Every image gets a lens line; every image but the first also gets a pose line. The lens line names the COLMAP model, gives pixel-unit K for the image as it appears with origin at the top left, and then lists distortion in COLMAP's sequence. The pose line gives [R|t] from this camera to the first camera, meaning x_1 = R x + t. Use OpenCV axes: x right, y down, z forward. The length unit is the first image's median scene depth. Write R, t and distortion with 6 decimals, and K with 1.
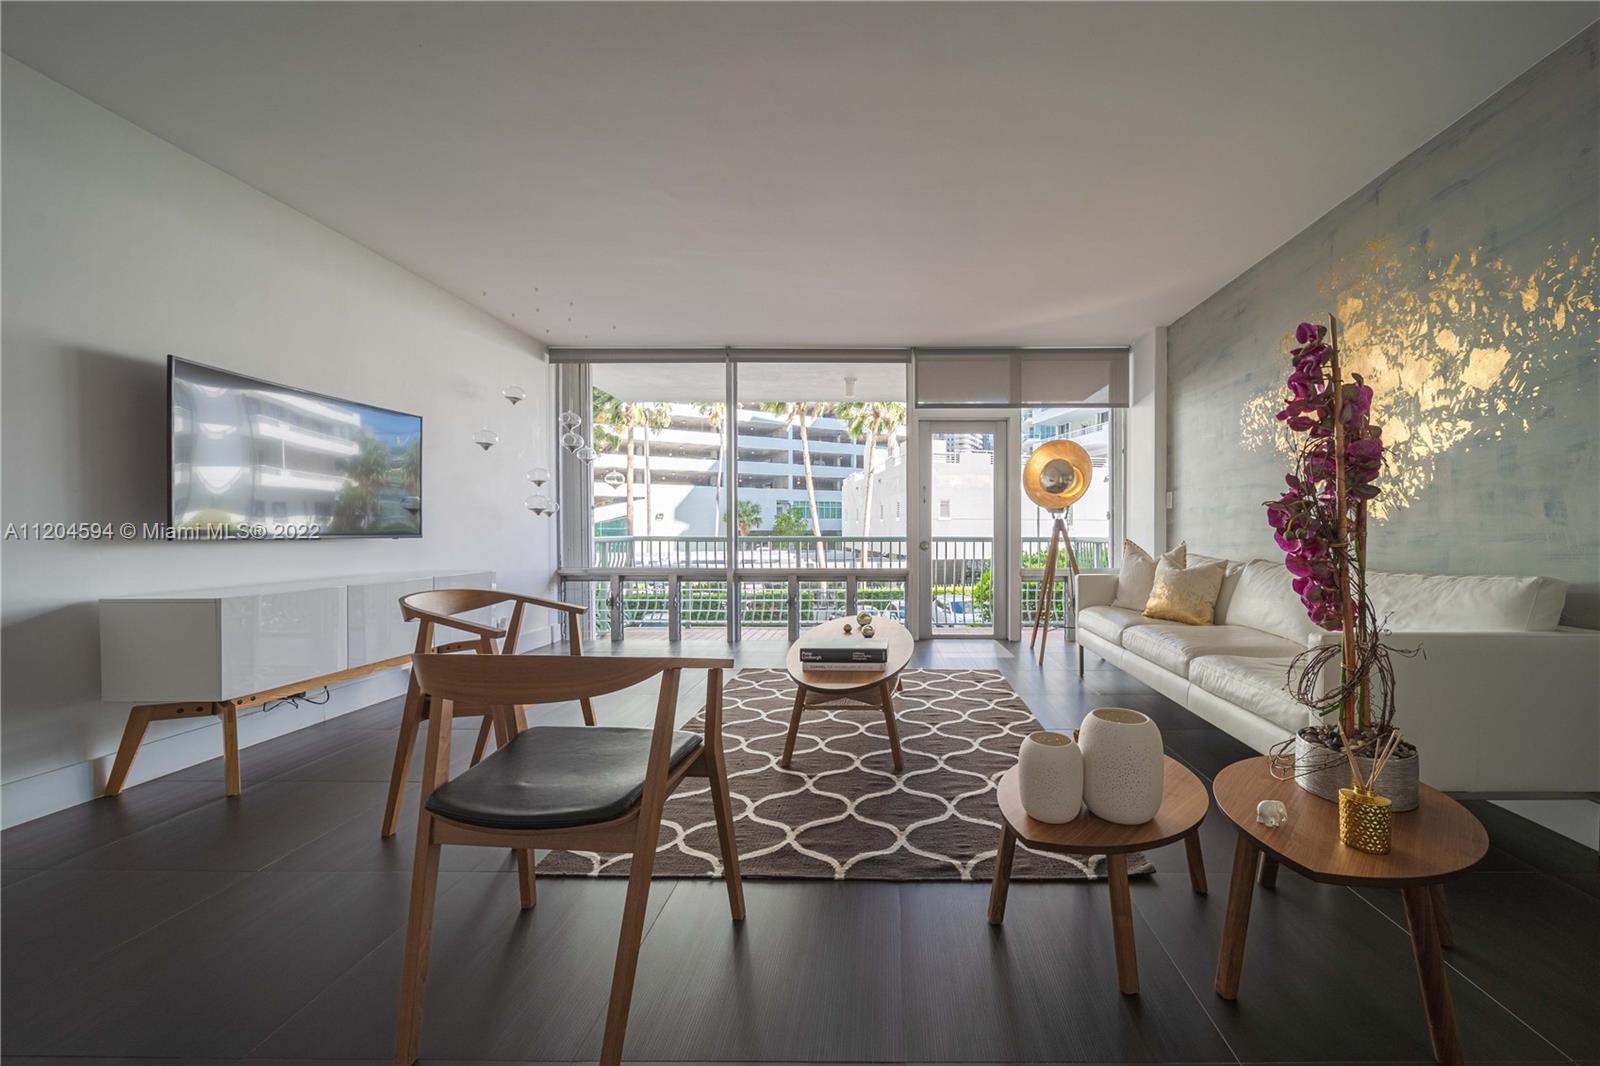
lens RADIAL K [[597.4, 0, 872.3], [0, 597.4, 532.9], [0, 0, 1]] dist [0.000989, -0.000006]
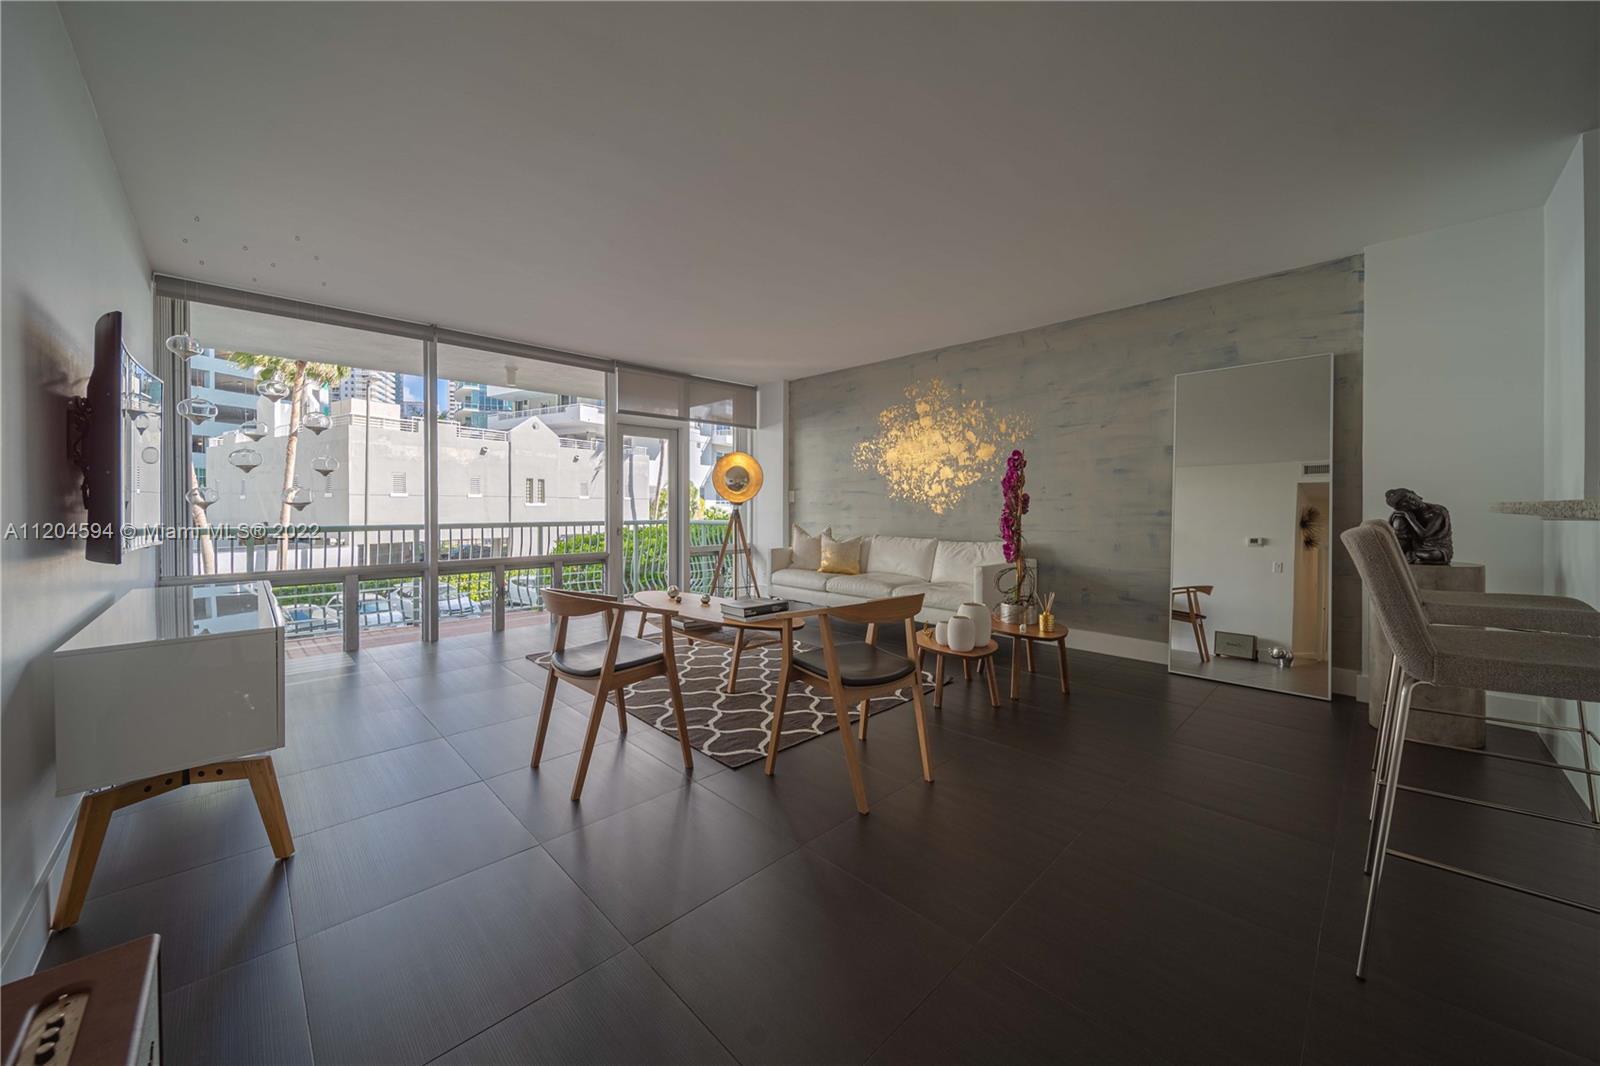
lens RADIAL K [[575.0, 0, 798.0], [0, 575.0, 513.0], [0, 0, 1]] dist [0.000042, -0.000013]
pose [[0.711645, -0.009230, 0.702478, -0.927571], [0.003979, 0.999951, 0.009108, -0.047287], [-0.702528, -0.003687, 0.711647, -0.081818]]
